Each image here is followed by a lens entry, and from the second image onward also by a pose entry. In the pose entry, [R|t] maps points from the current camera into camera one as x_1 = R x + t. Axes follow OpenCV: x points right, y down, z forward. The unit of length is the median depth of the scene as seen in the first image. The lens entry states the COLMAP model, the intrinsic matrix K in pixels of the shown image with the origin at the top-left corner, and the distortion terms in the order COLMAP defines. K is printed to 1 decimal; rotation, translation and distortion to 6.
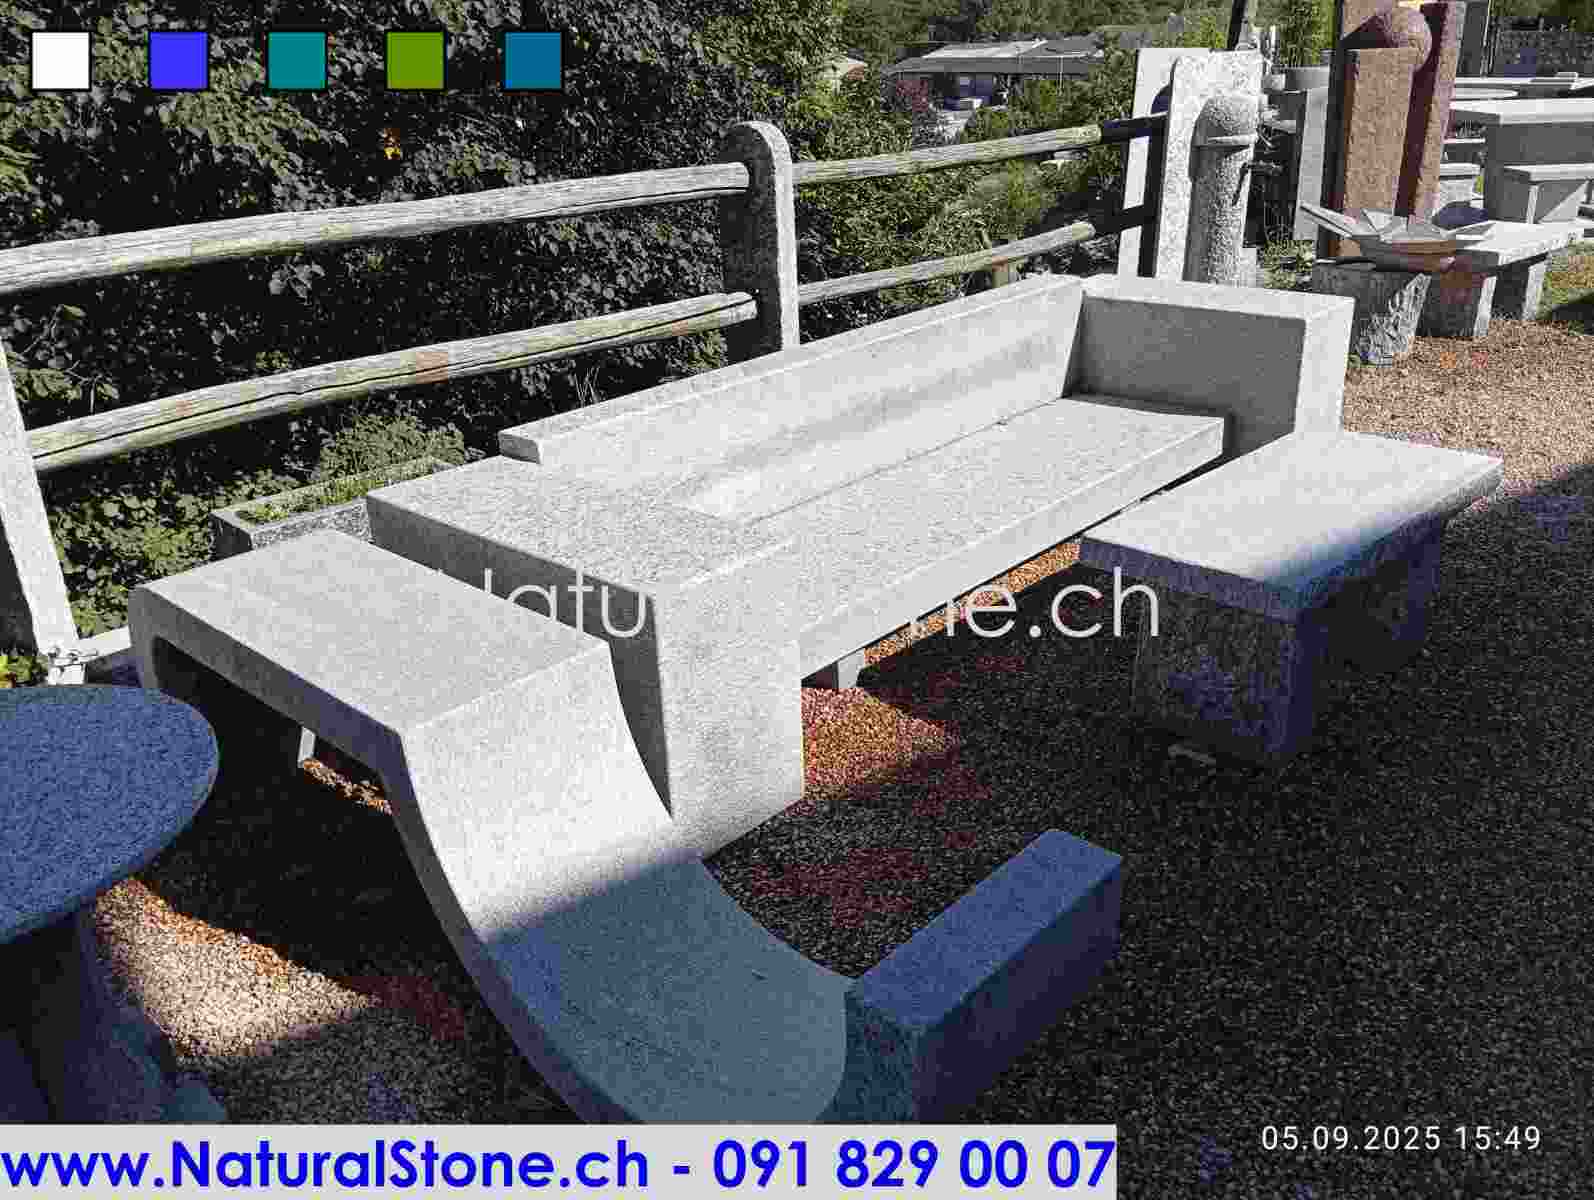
lens RADIAL K [[1295.8, 0, 798.7], [0, 1295.8, 595.1], [0, 0, 1]] dist [0.086415, -0.175801]
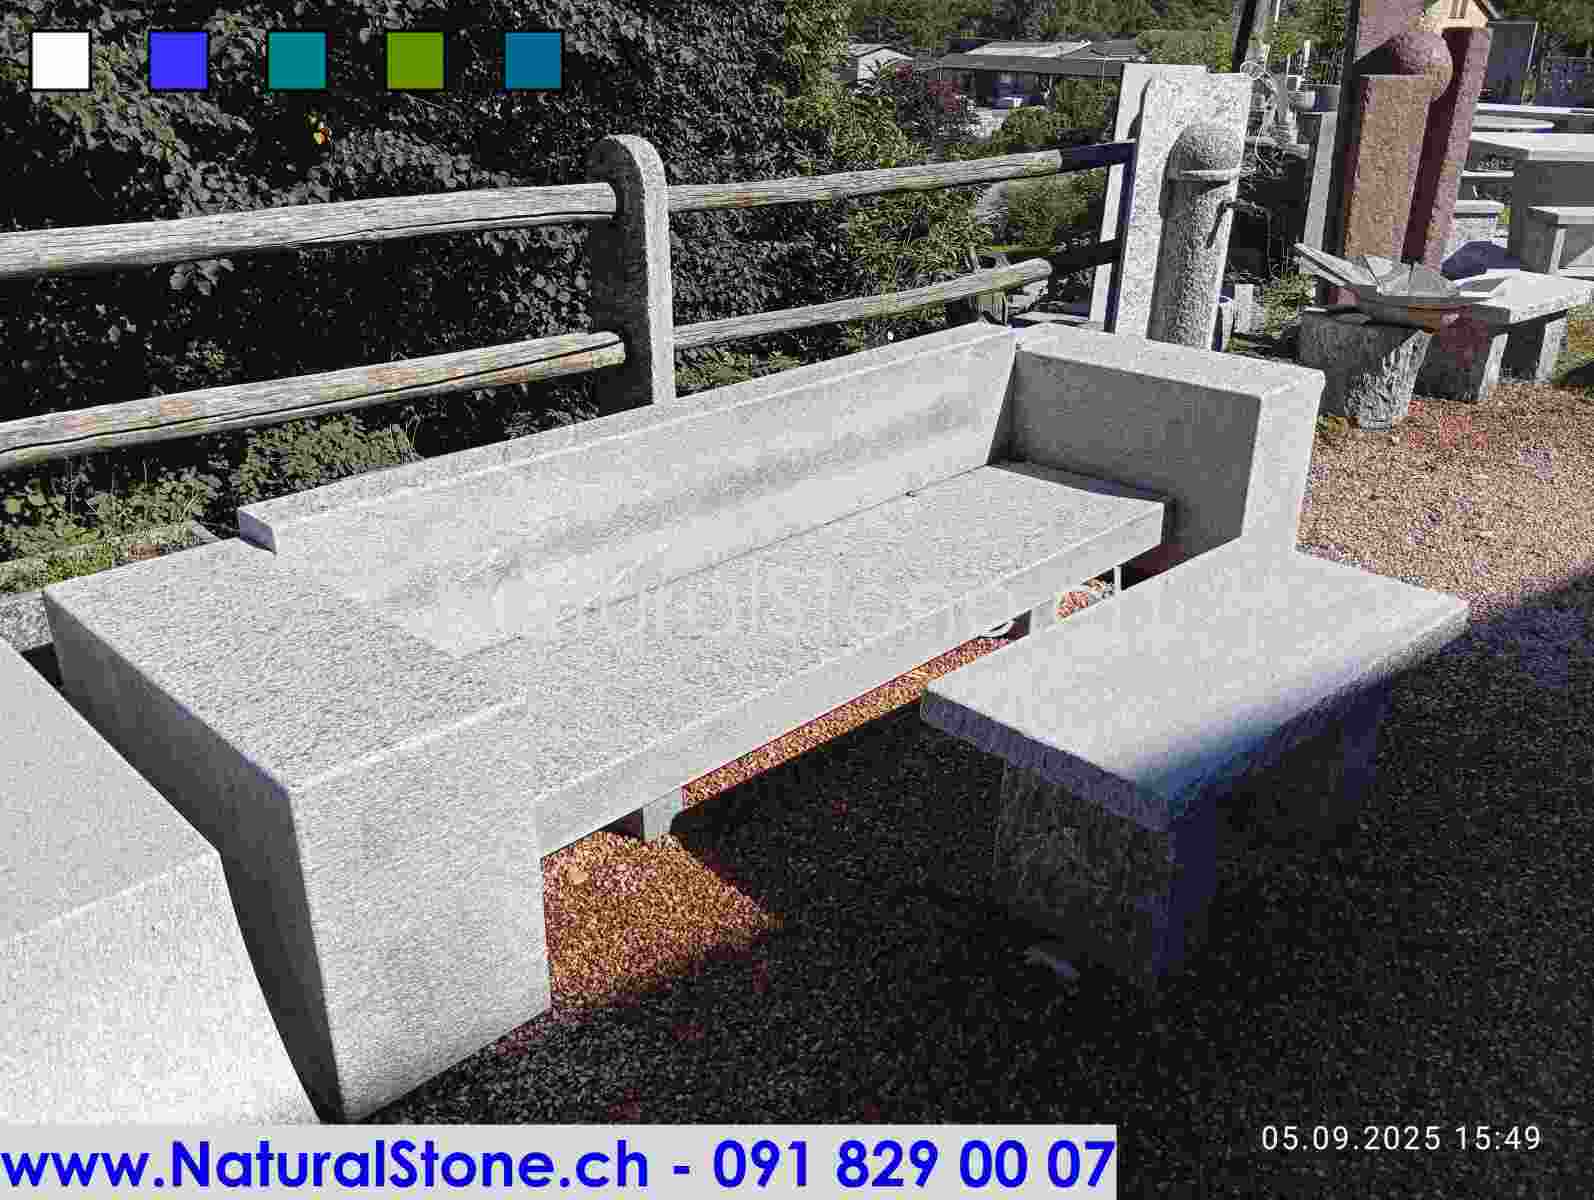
lens RADIAL K [[1295.8, 0, 798.7], [0, 1295.8, 595.1], [0, 0, 1]] dist [0.086415, -0.175801]
pose [[0.998671, 0.050033, -0.012392, 0.072498], [-0.049947, 0.998727, 0.007106, -0.051194], [0.012731, -0.006478, 0.999898, 0.099607]]
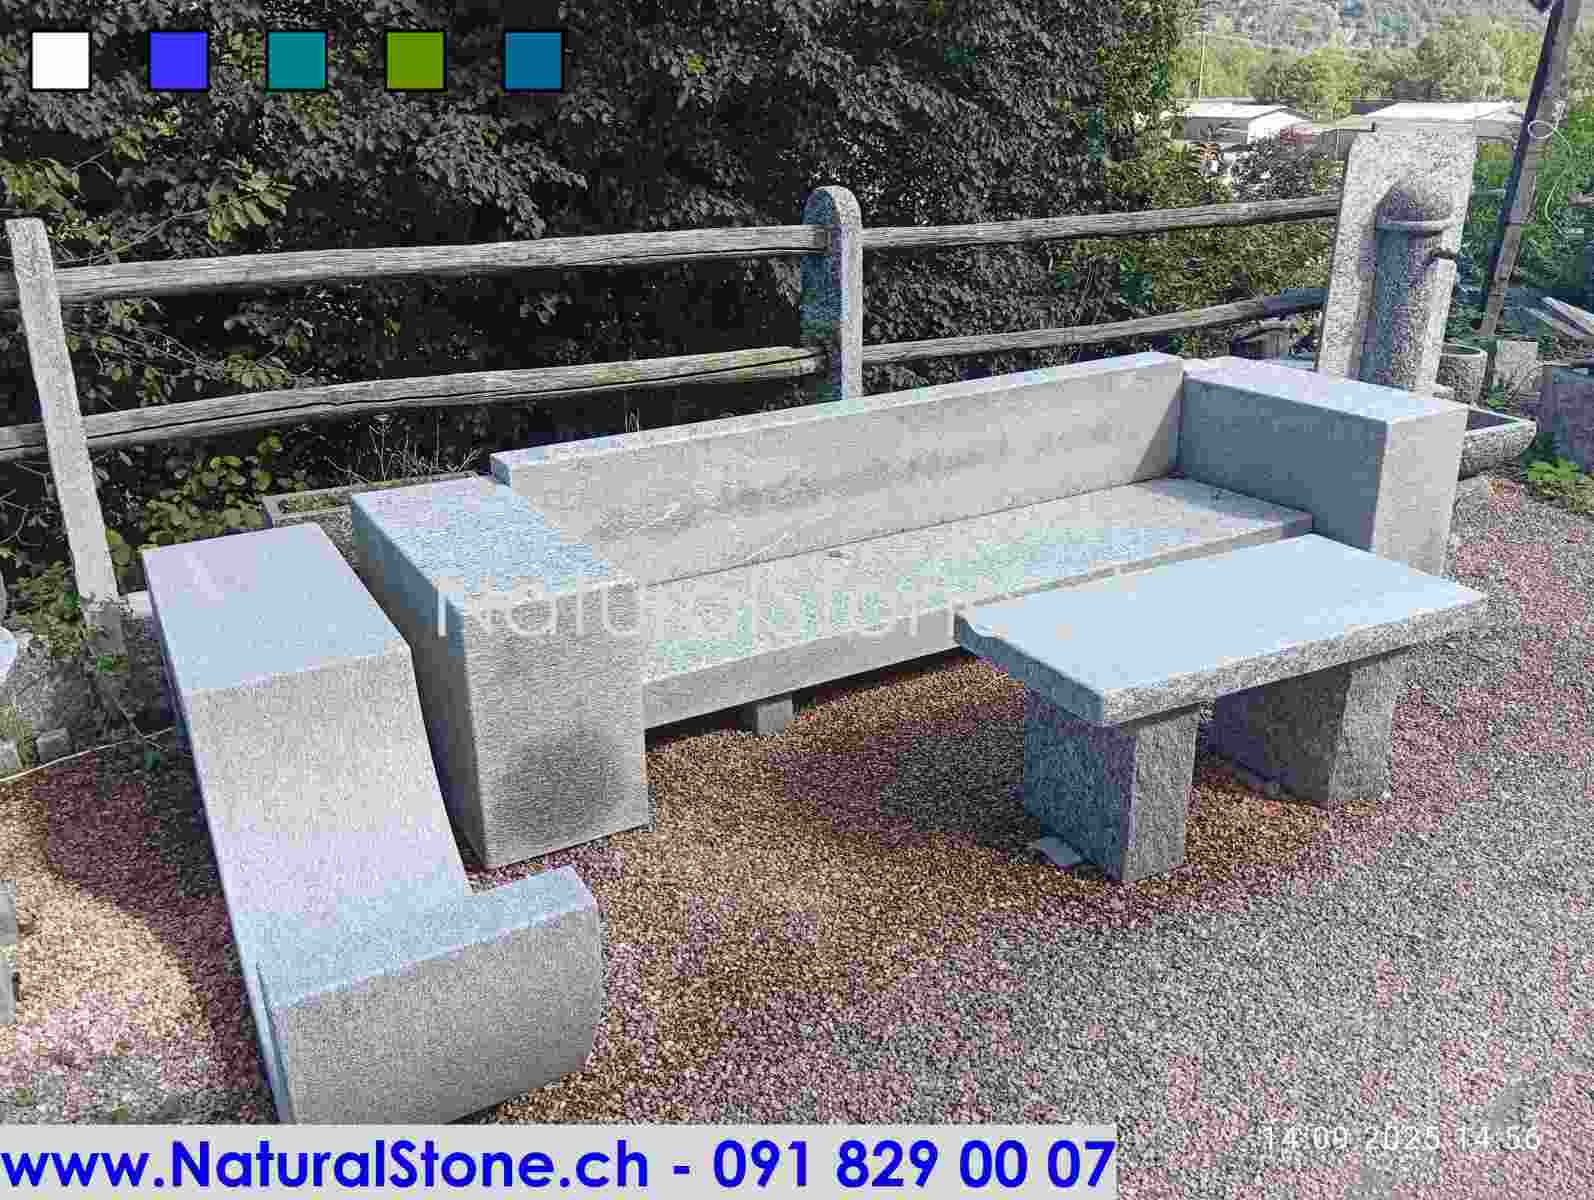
lens RADIAL K [[1295.8, 0, 798.7], [0, 1295.8, 595.1], [0, 0, 1]] dist [0.086415, -0.175801]
pose [[0.954575, 0.126716, -0.269685, 0.181530], [-0.135317, 0.990711, -0.013466, -0.014679], [0.265474, 0.049347, 0.962854, 0.003337]]
